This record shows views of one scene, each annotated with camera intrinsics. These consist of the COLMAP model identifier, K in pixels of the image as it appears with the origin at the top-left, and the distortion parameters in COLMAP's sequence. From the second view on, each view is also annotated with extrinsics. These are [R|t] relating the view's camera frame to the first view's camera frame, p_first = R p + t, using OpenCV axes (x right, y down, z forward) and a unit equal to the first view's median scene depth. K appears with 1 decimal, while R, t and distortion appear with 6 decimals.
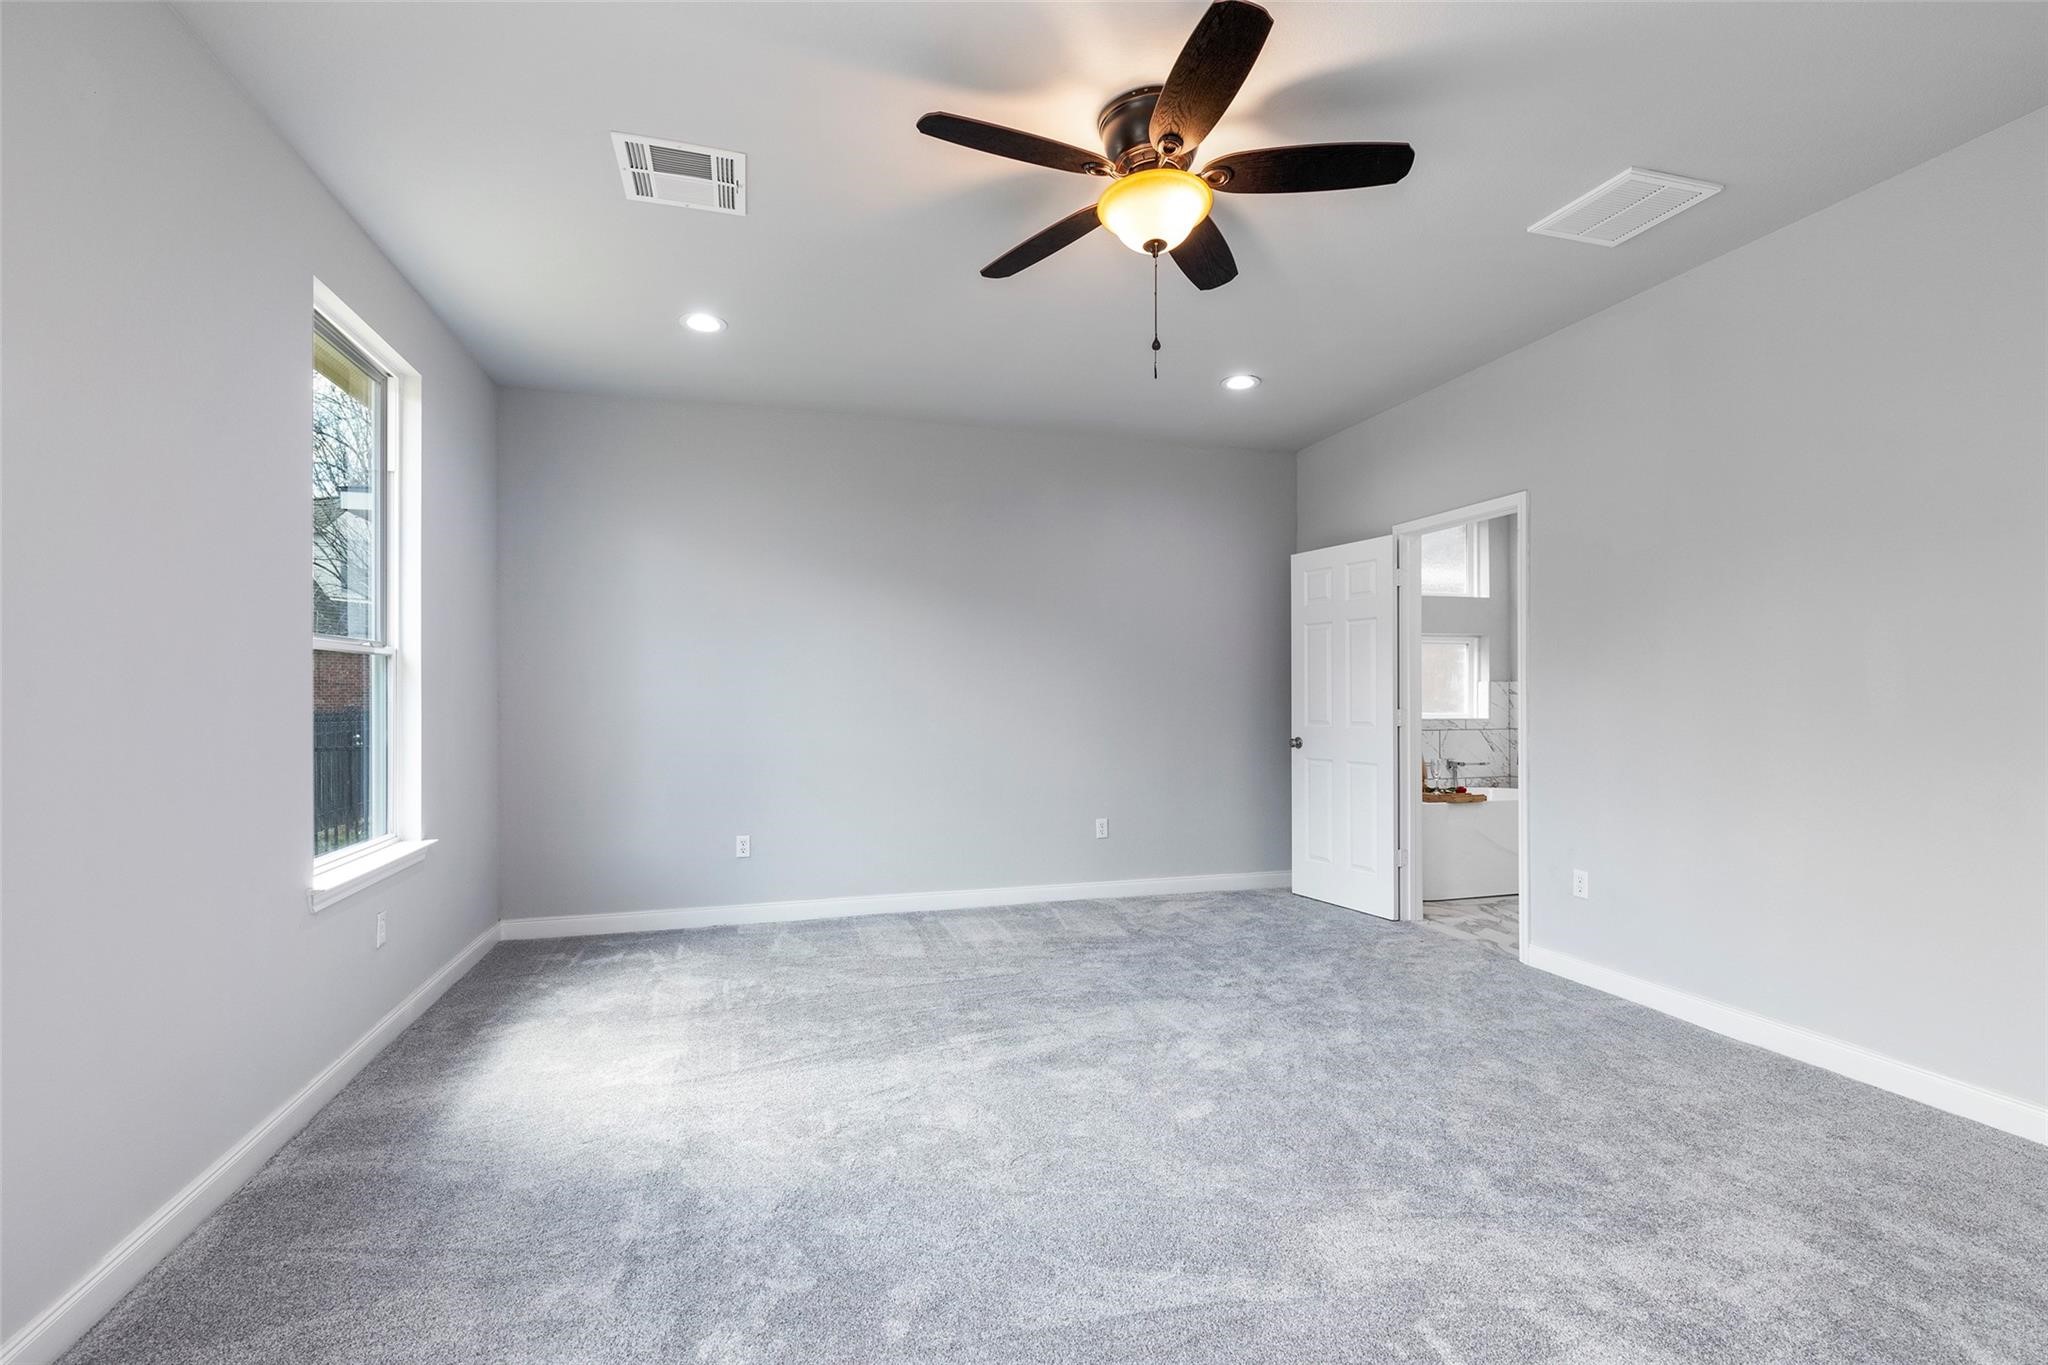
lens RADIAL K [[927.0, 0, 1024.0], [0, 927.0, 682.5], [0, 0, 1]] dist [0.001308, 0.000053]
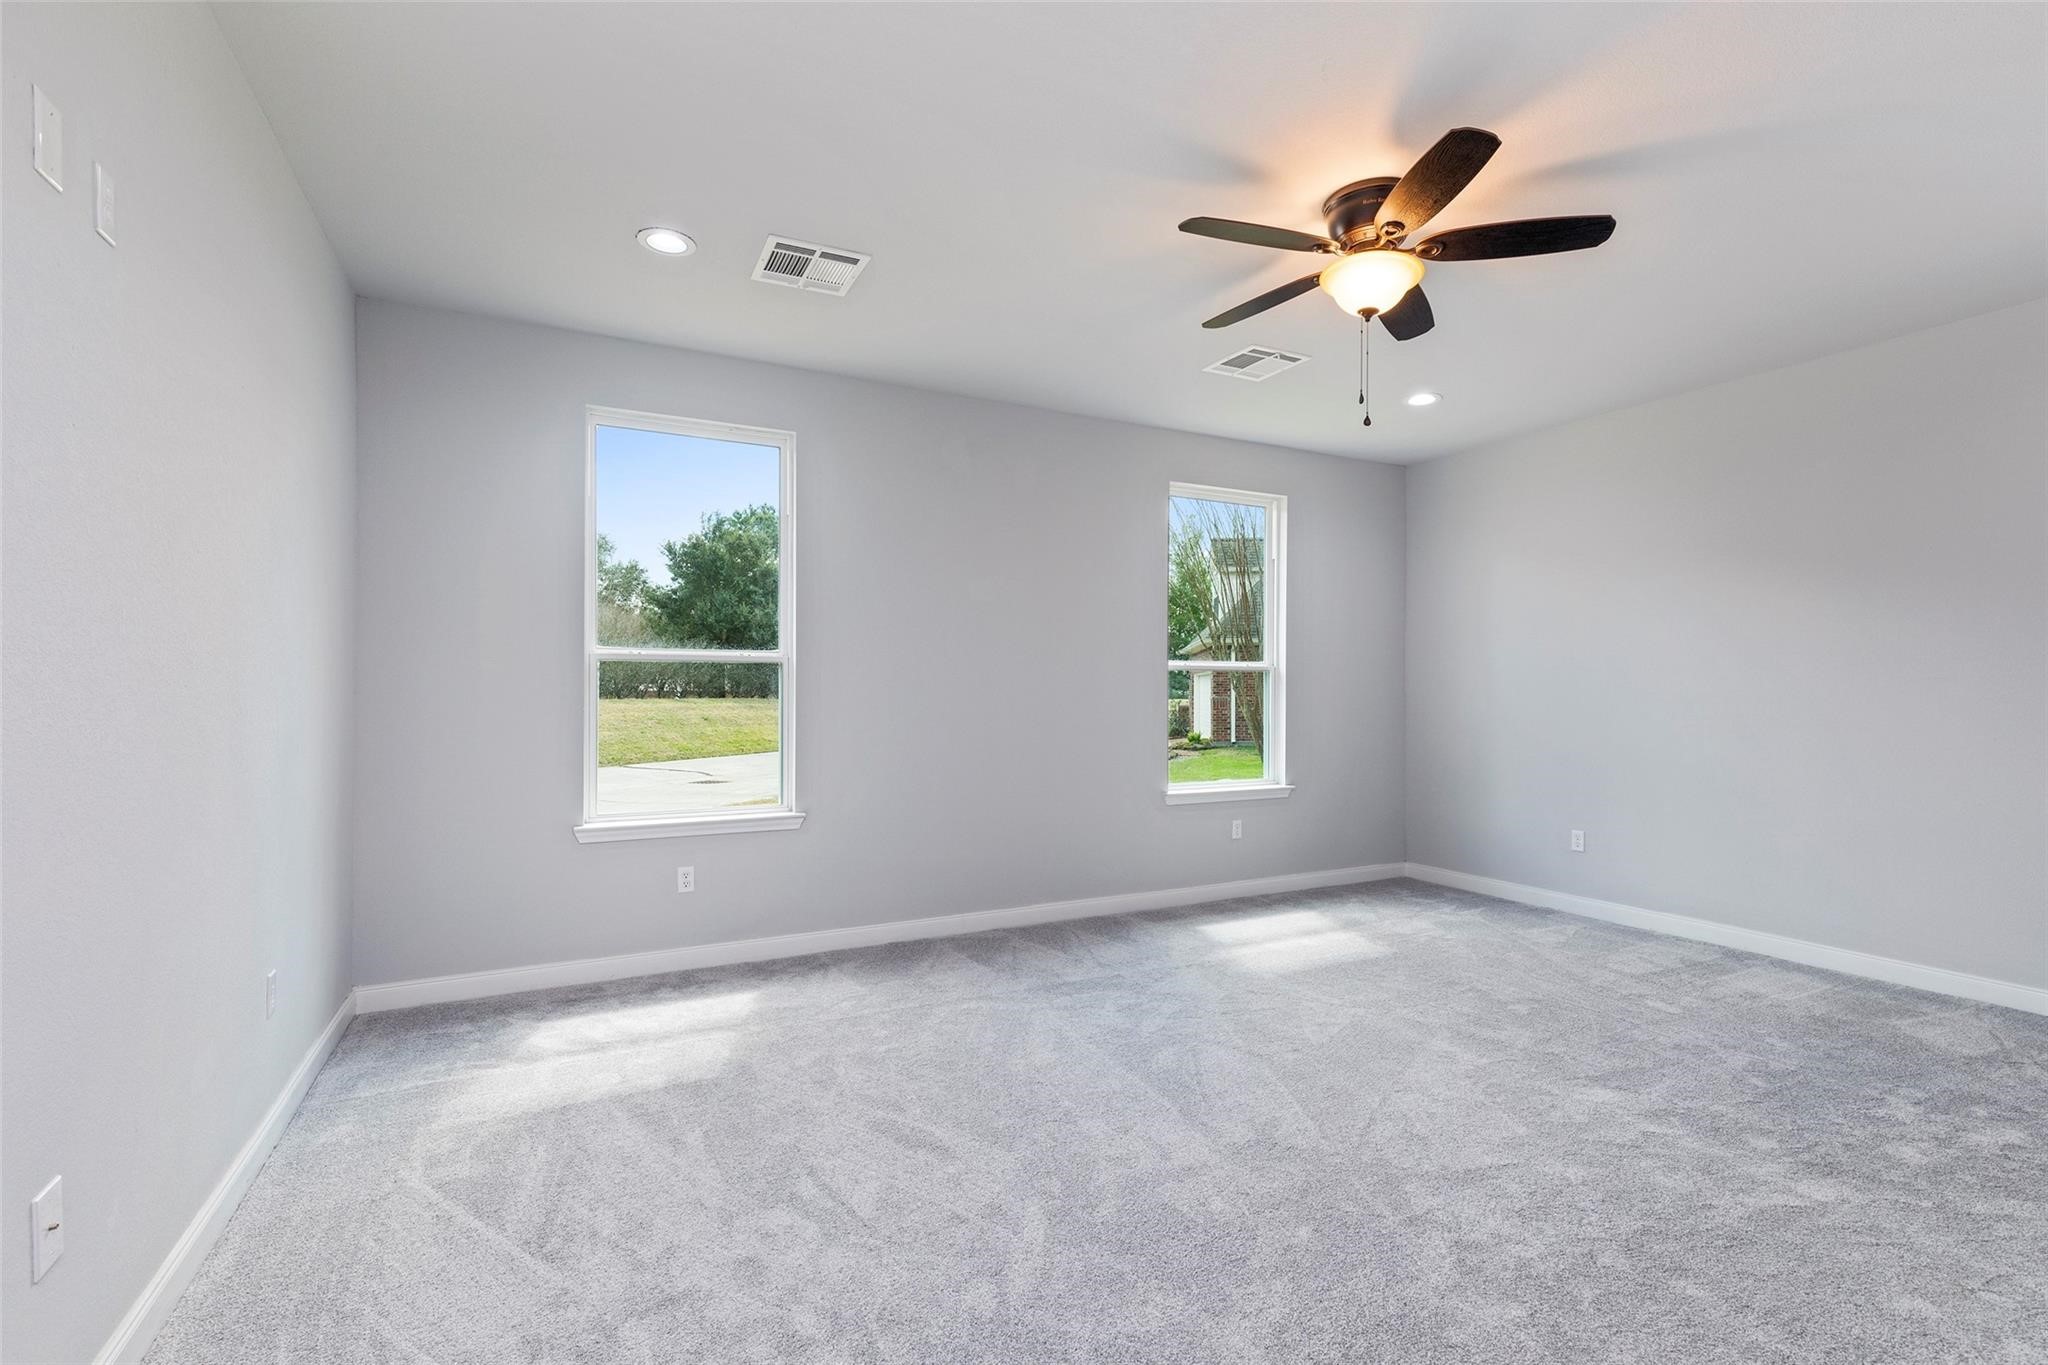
lens RADIAL K [[927.0, 0, 1024.0], [0, 927.0, 682.5], [0, 0, 1]] dist [0.001308, 0.000053]
pose [[0.185889, -0.007200, -0.982544, 1.073519], [0.007271, 0.999956, -0.005952, -0.003534], [0.982544, -0.006038, 0.185933, 0.321347]]
